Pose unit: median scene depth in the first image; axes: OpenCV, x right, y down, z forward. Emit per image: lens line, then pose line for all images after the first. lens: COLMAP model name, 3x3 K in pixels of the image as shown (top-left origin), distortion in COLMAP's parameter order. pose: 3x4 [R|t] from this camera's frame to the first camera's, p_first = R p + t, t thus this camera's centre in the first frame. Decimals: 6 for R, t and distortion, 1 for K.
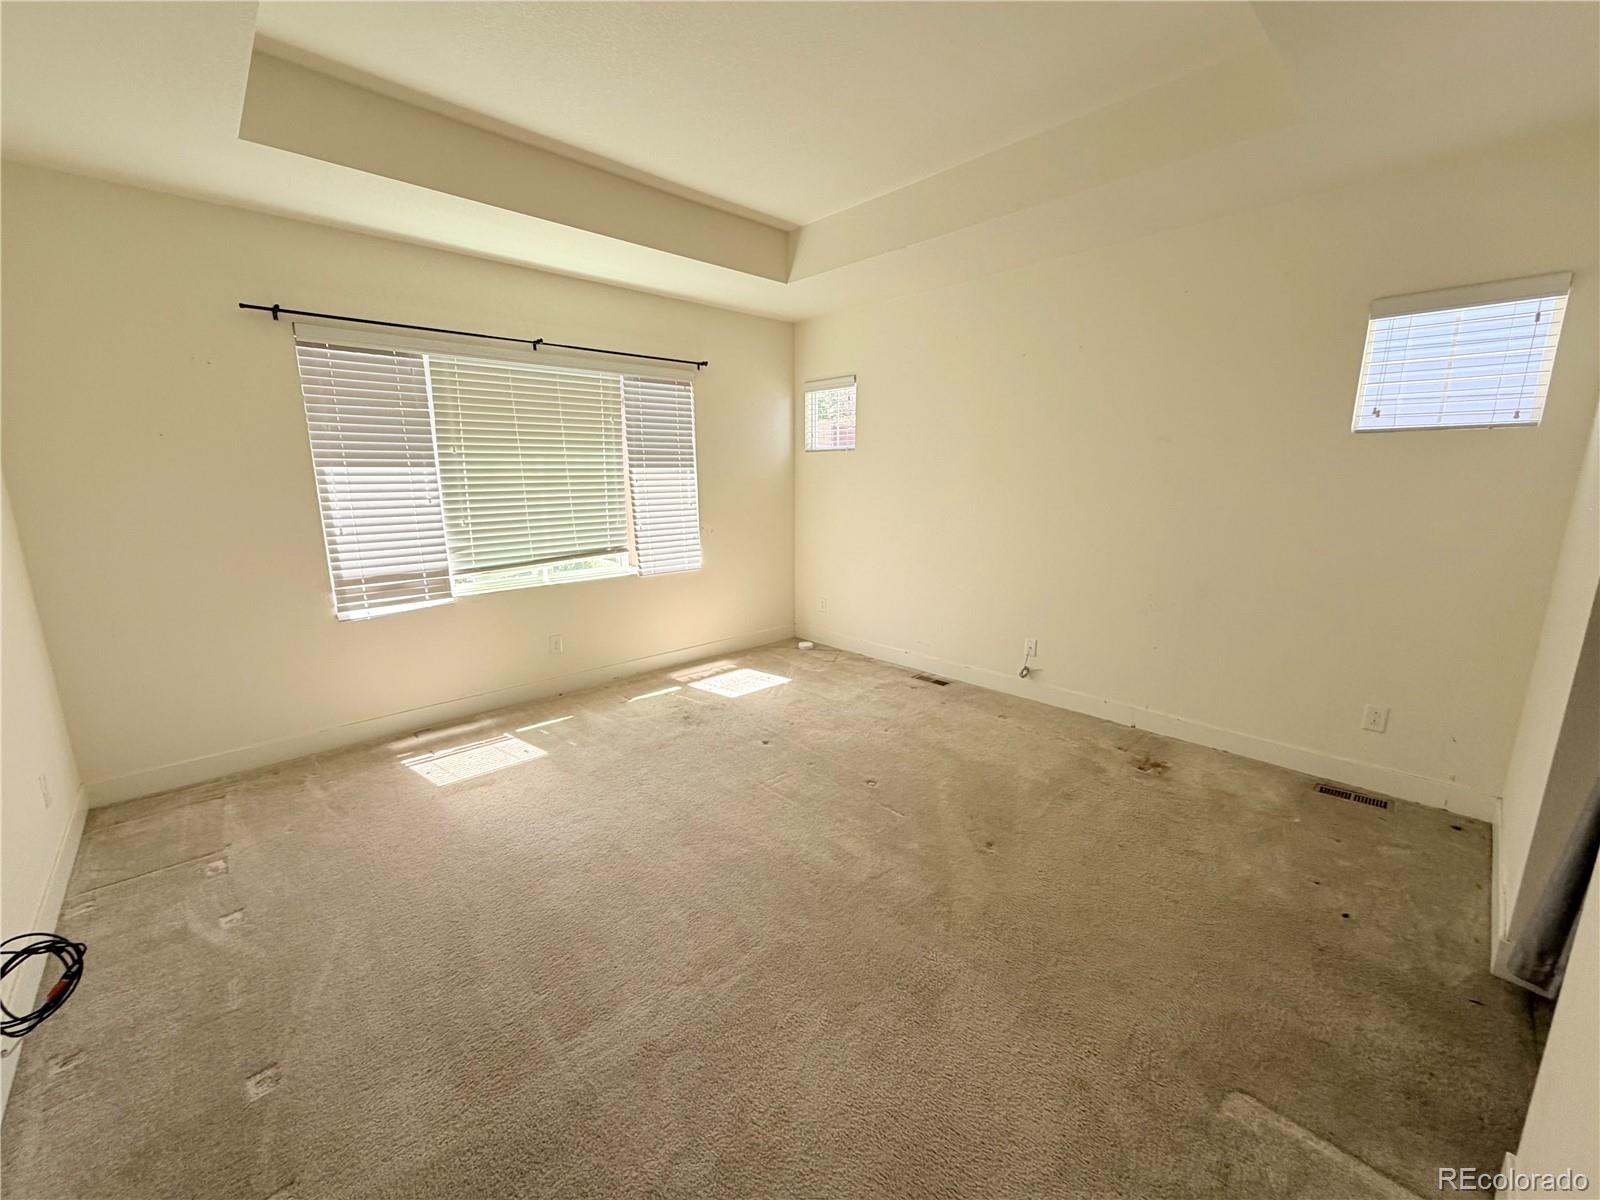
lens RADIAL K [[638.8, 0, 798.8], [0, 638.8, 598.8], [0, 0, 1]] dist [-0.002239, 0.000956]
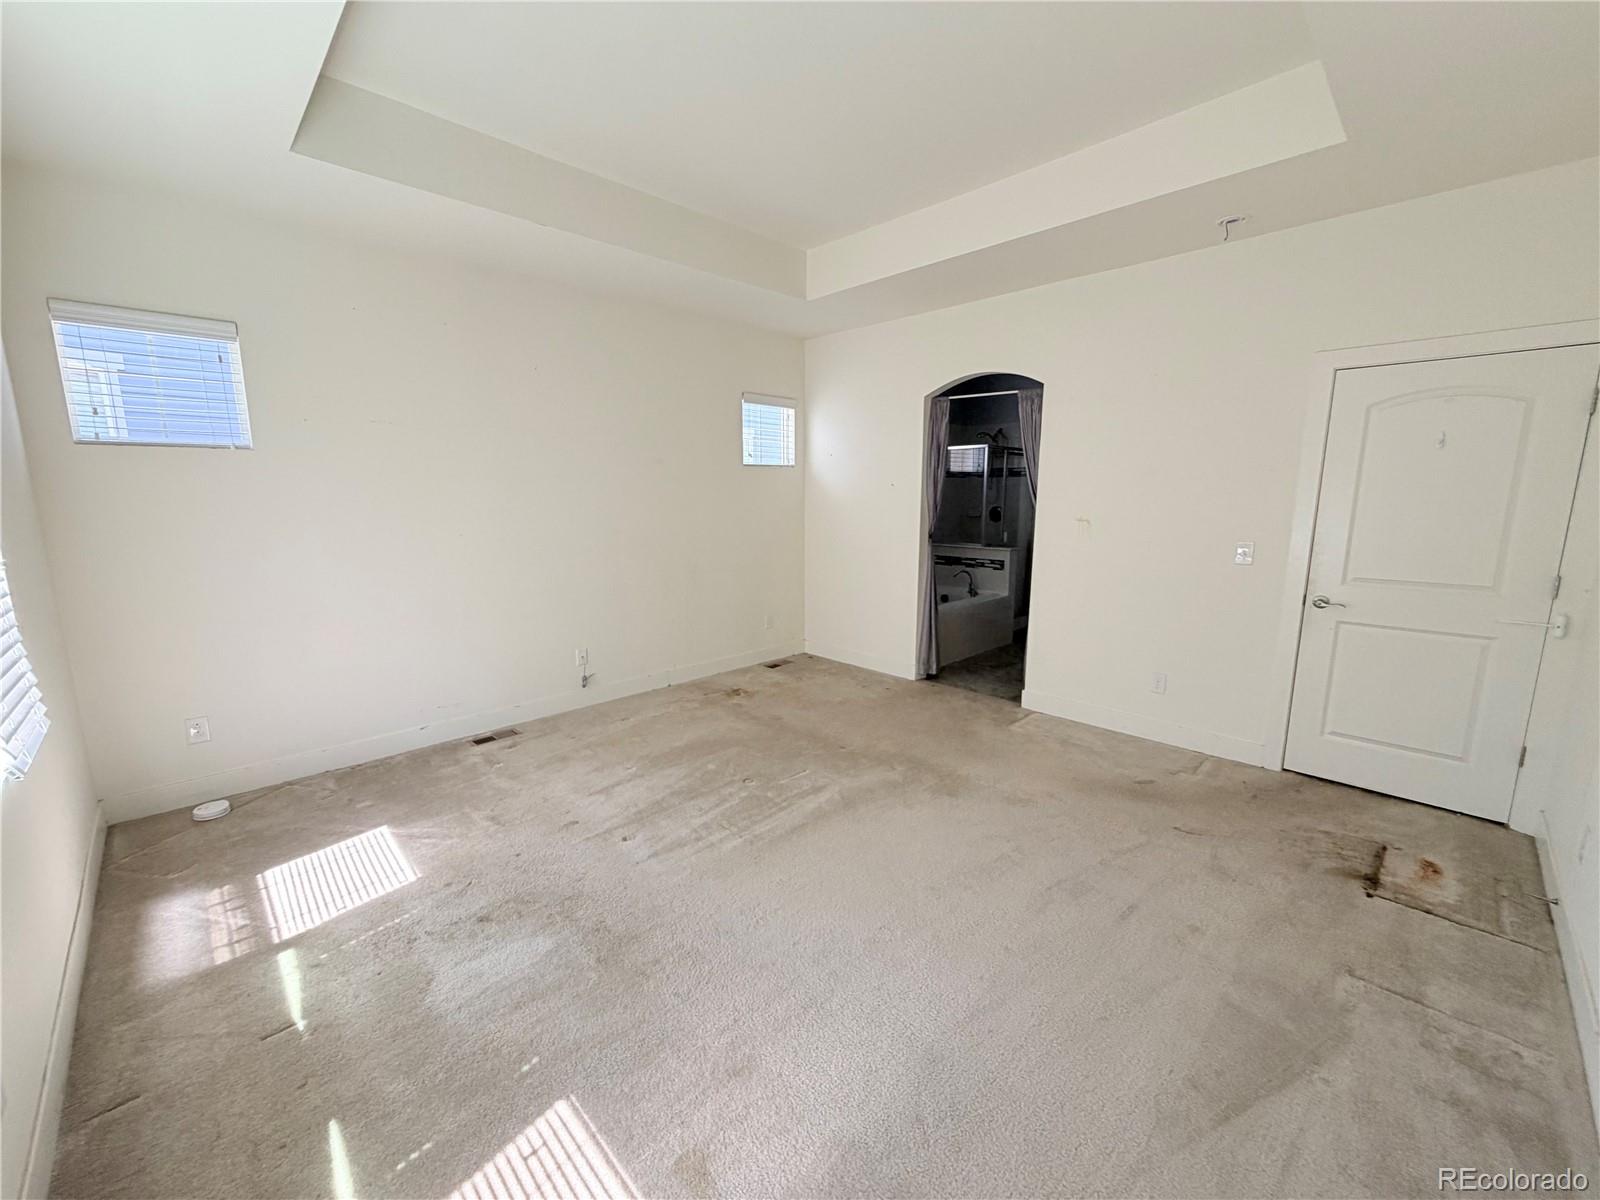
lens RADIAL K [[638.8, 0, 801.5], [0, 638.8, 596.2], [0, 0, 1]] dist [-0.002239, 0.000956]
pose [[-0.017905, -0.164855, 0.986155, -0.622149], [0.196198, 0.966558, 0.165141, -0.114828], [-0.980401, 0.196439, 0.015038, 0.598739]]
